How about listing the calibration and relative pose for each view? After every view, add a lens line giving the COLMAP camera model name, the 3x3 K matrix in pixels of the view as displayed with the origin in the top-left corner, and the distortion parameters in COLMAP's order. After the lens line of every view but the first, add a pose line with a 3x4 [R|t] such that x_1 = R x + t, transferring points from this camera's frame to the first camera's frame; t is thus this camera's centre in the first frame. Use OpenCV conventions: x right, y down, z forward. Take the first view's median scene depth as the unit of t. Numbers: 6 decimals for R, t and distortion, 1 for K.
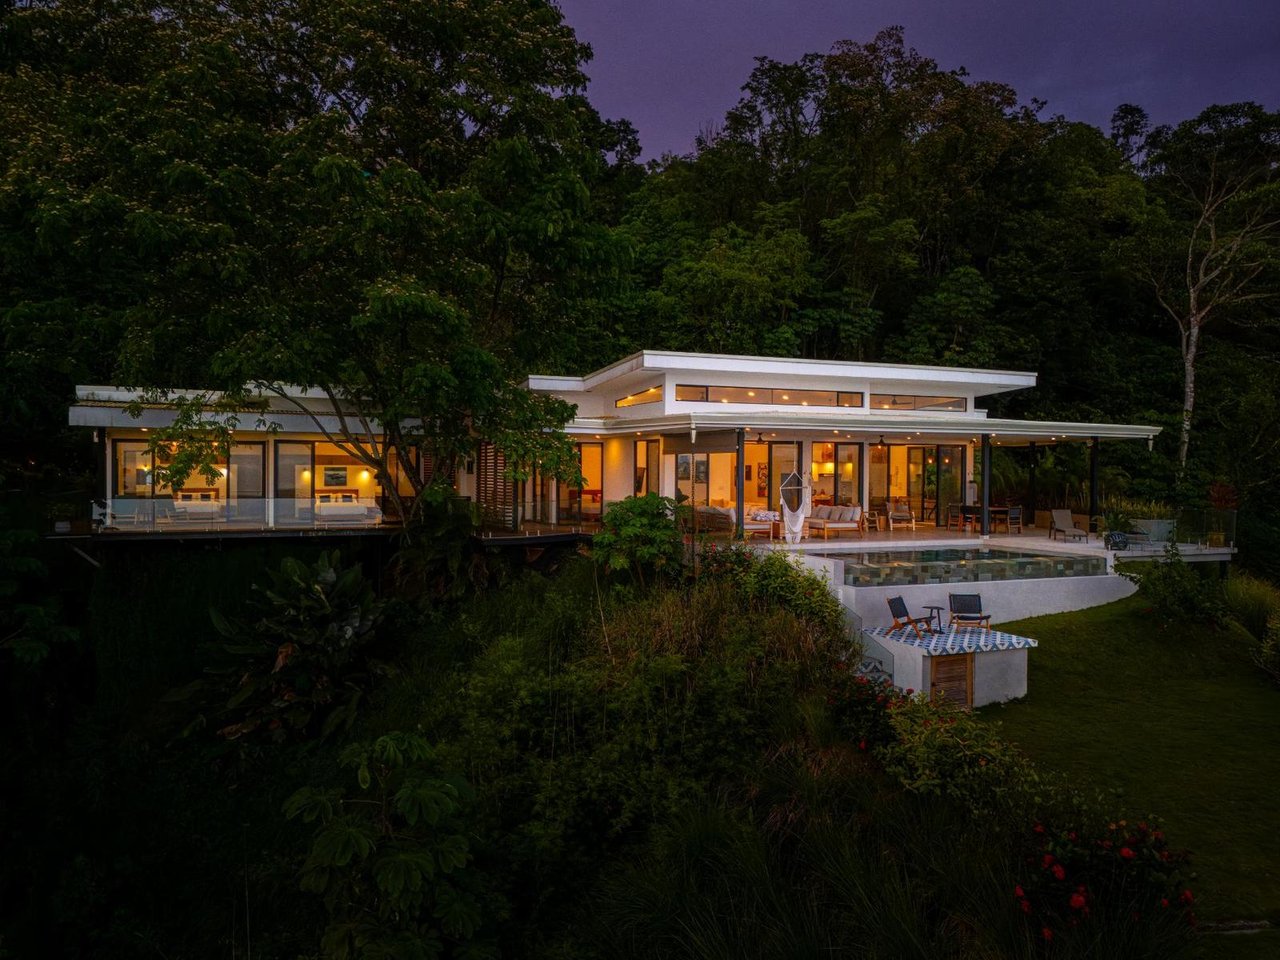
lens RADIAL K [[942.6, 0, 643.7], [0, 942.6, 465.9], [0, 0, 1]] dist [0.062942, -0.042229]
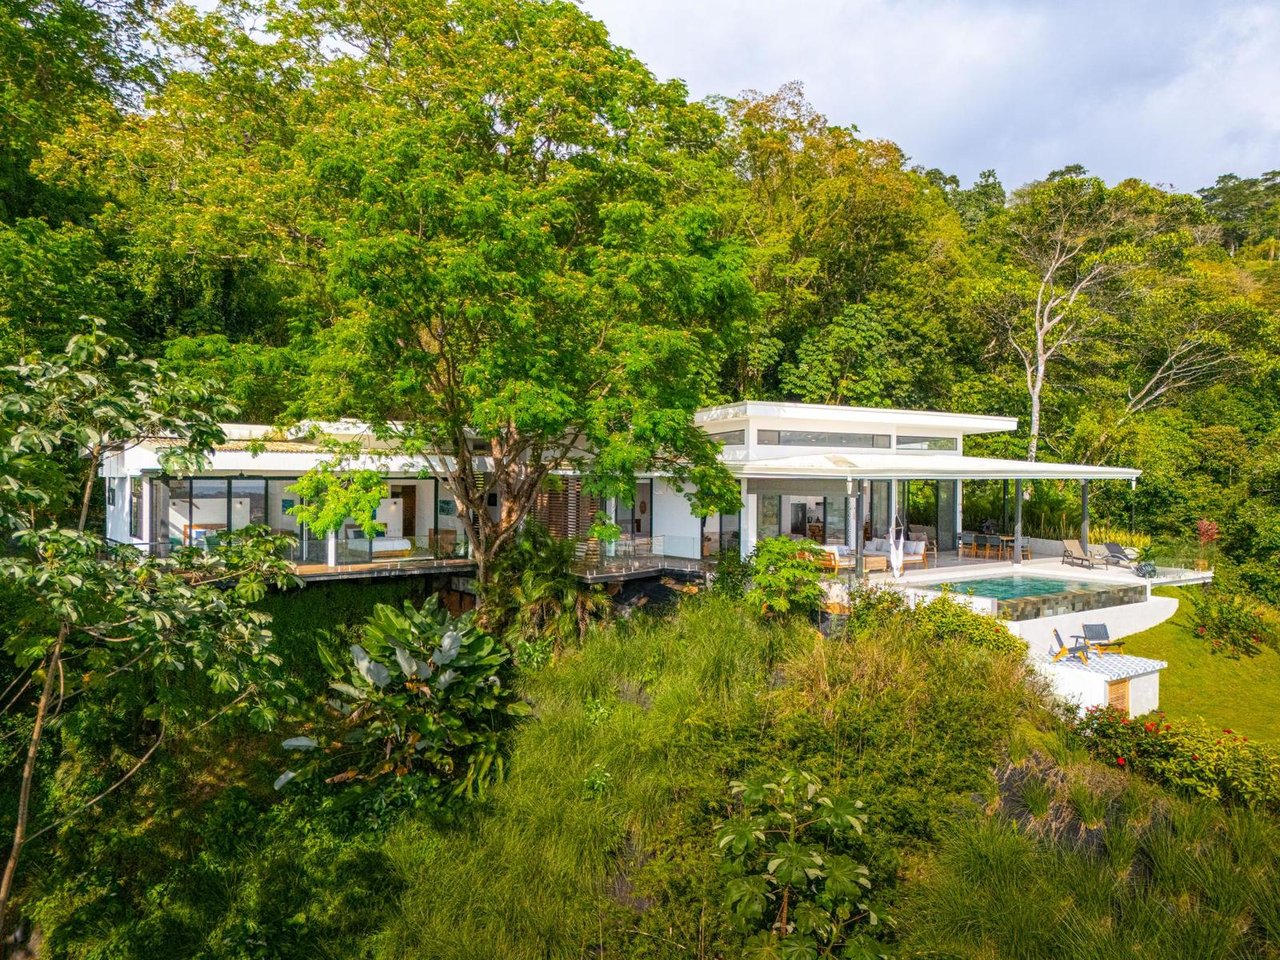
lens RADIAL K [[942.6, 0, 643.7], [0, 942.6, 465.9], [0, 0, 1]] dist [0.062942, -0.042229]
pose [[0.971915, 0.001578, 0.235328, -0.319333], [-0.001537, 0.999999, -0.000357, -0.040499], [-0.235328, -0.000015, 0.971916, -0.021844]]
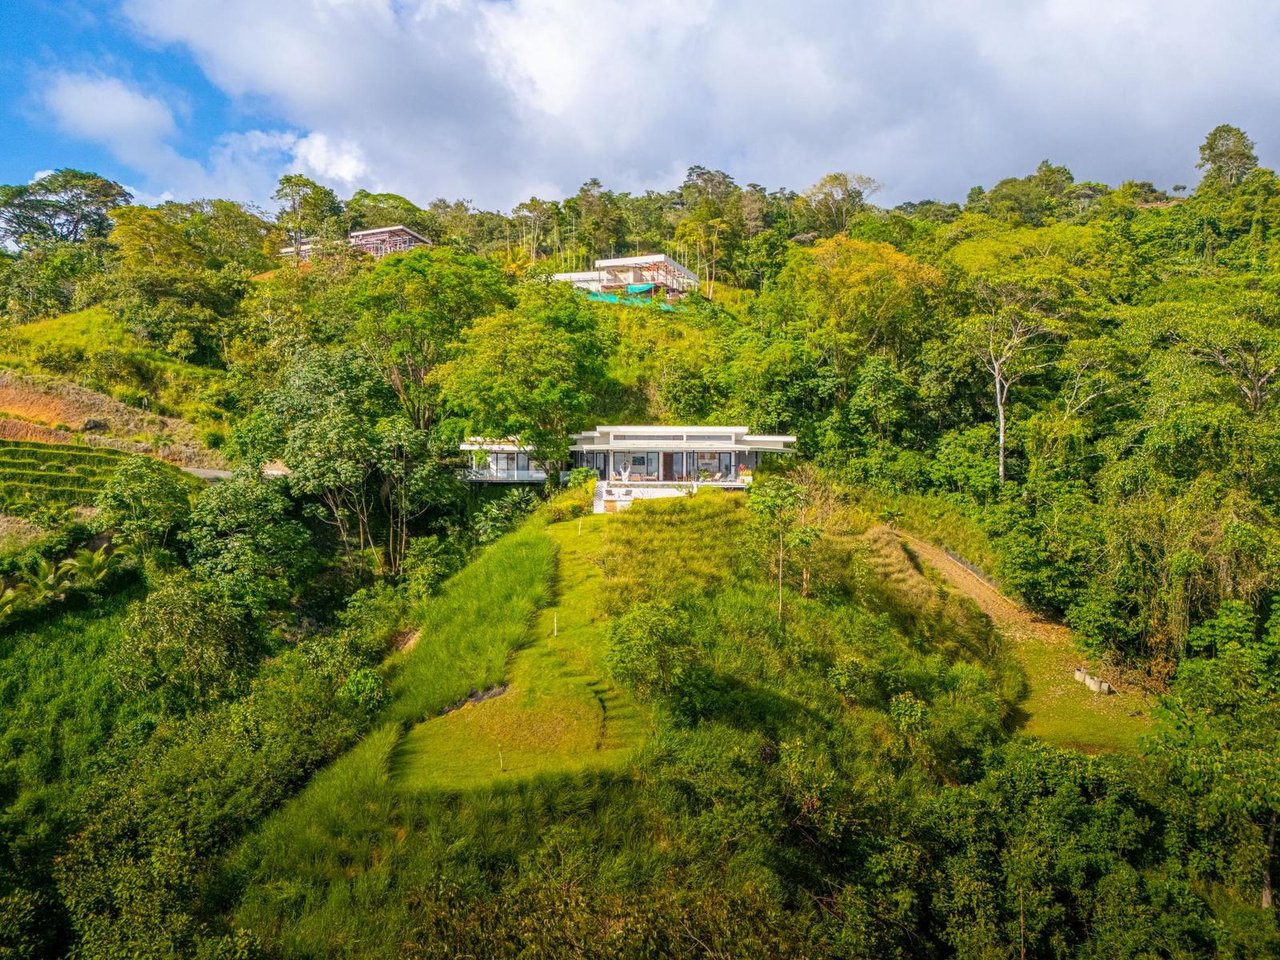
lens RADIAL K [[942.6, 0, 643.7], [0, 942.6, 465.9], [0, 0, 1]] dist [0.062942, -0.042229]
pose [[0.907429, -0.002144, -0.420200, 1.383726], [0.002211, 0.999998, -0.000327, 0.020282], [0.420200, -0.000632, 0.907431, -1.775358]]
